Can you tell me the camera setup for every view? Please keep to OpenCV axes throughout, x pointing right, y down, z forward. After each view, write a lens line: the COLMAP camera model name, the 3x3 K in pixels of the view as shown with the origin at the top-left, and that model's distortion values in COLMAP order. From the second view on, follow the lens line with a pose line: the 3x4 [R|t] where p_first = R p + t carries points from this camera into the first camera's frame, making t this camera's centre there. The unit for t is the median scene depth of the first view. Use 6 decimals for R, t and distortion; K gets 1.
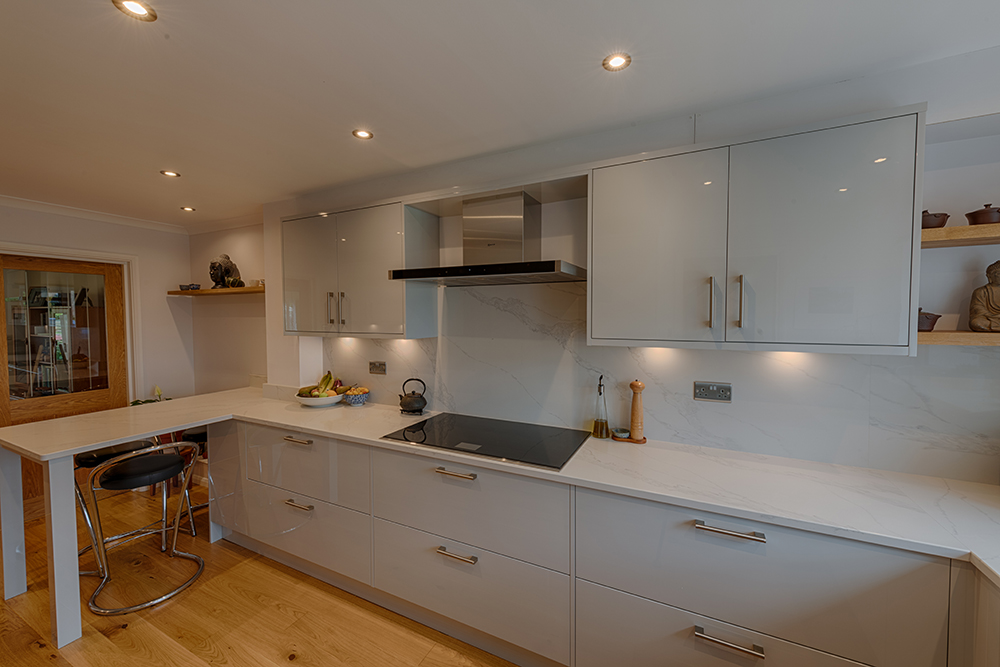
lens RADIAL K [[391.3, 0, 500.1], [0, 391.3, 314.8], [0, 0, 1]] dist [-0.000073, 0.000216]
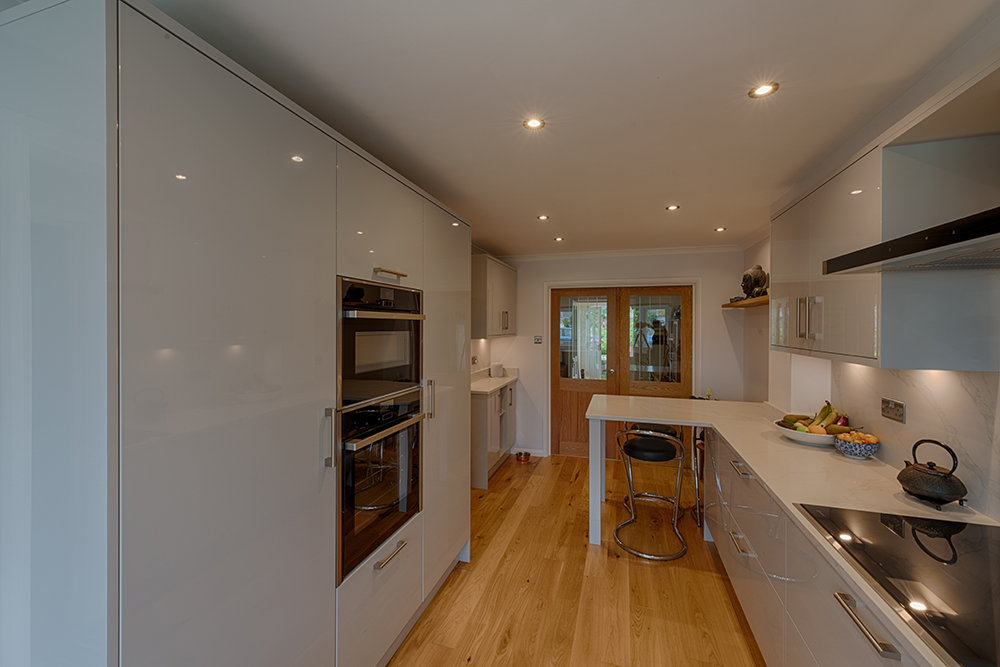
lens RADIAL K [[391.3, 0, 500.1], [0, 391.3, 314.8], [0, 0, 1]] dist [-0.000073, 0.000216]
pose [[0.157440, -0.021213, -0.987301, 0.243542], [-0.004962, 0.999740, -0.022272, -0.004466], [0.987516, 0.008406, 0.157293, 0.281710]]
